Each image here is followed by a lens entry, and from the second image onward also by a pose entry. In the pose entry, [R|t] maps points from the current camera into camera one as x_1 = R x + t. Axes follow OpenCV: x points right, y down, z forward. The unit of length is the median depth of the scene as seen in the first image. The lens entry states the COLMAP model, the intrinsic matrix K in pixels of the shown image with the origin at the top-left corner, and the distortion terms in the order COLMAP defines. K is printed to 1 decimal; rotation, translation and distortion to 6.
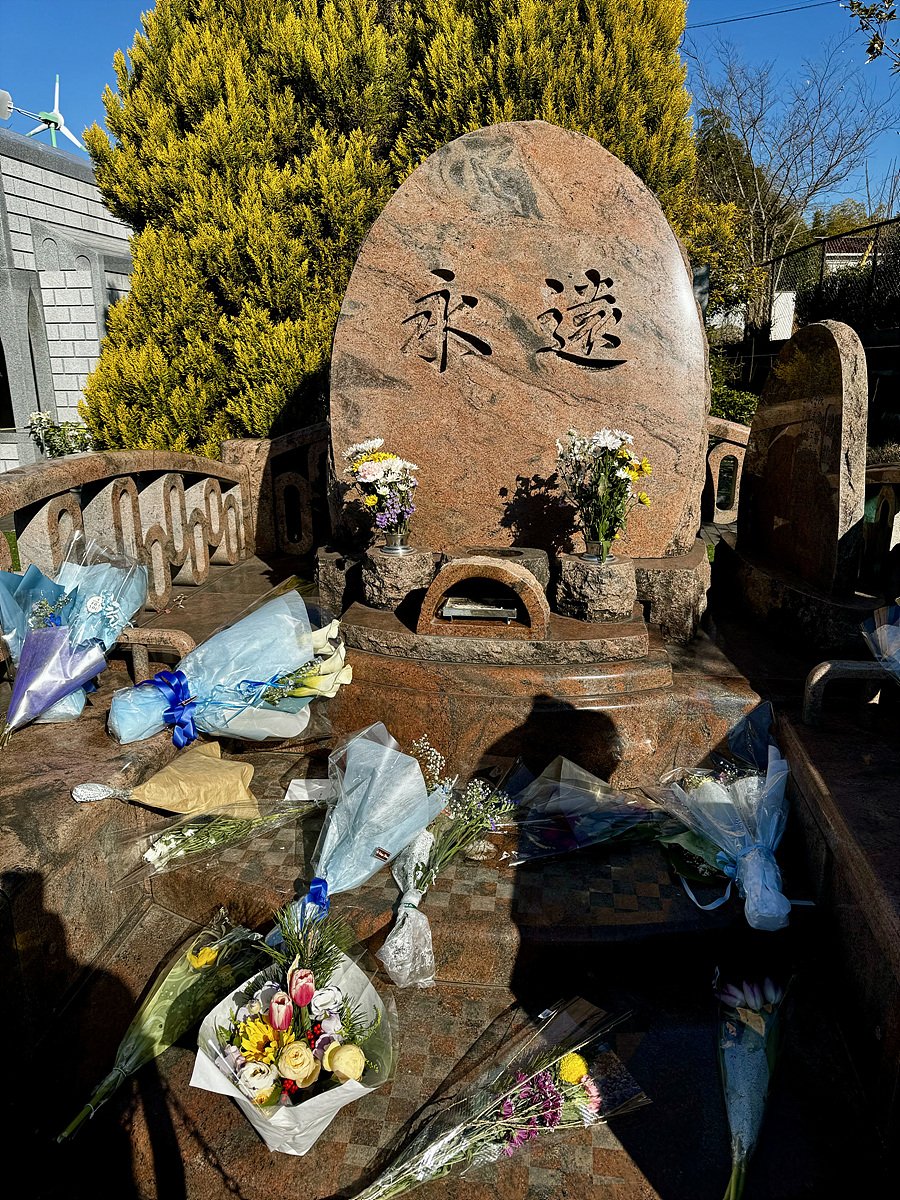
lens RADIAL K [[848.1, 0, 454.2], [0, 848.1, 606.6], [0, 0, 1]] dist [0.126874, -0.223732]
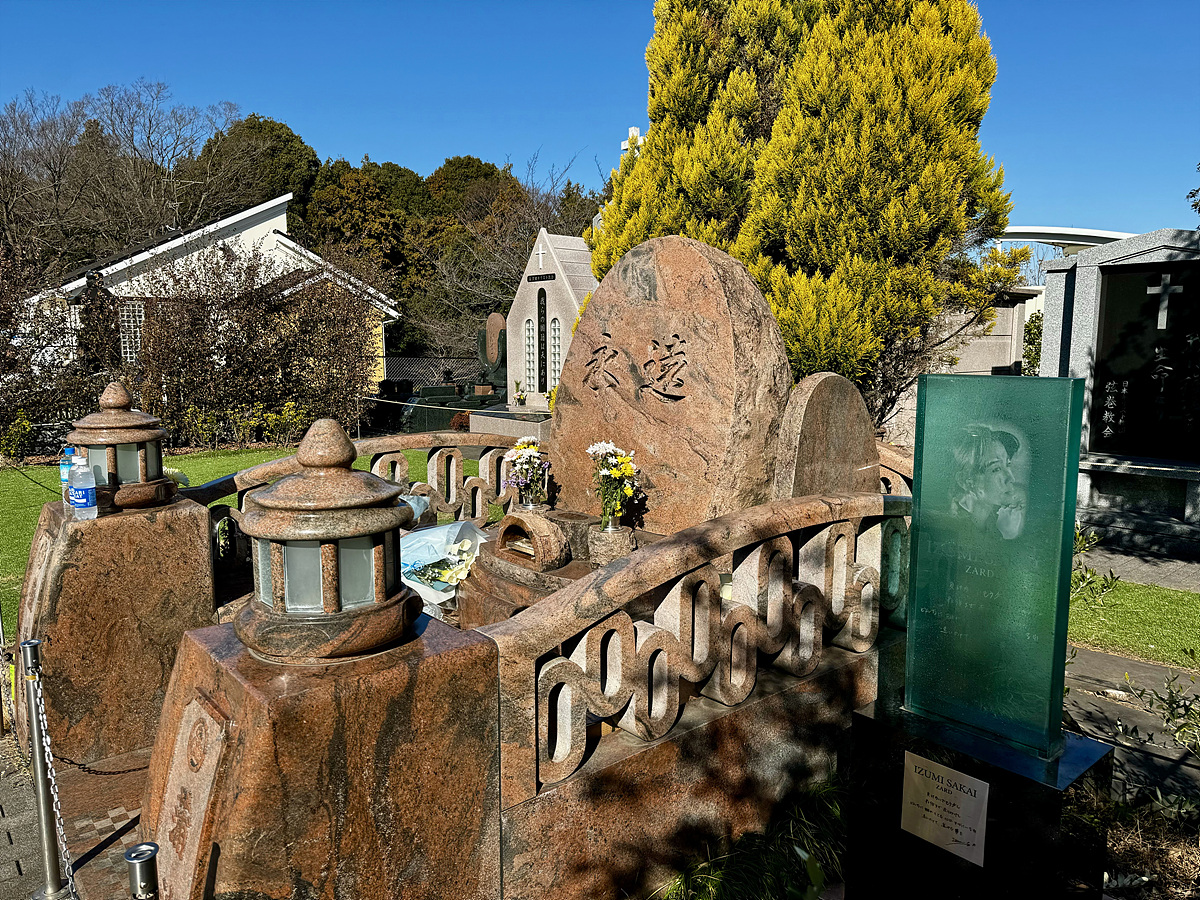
lens RADIAL K [[848.1, 0, 601.8], [0, 848.1, 456.6], [0, 0, 1]] dist [0.126874, -0.223732]
pose [[0.748104, 0.092753, -0.657067, 1.000402], [-0.191967, 0.978095, -0.080494, -0.053116], [0.635207, 0.186353, 0.749523, -0.100156]]
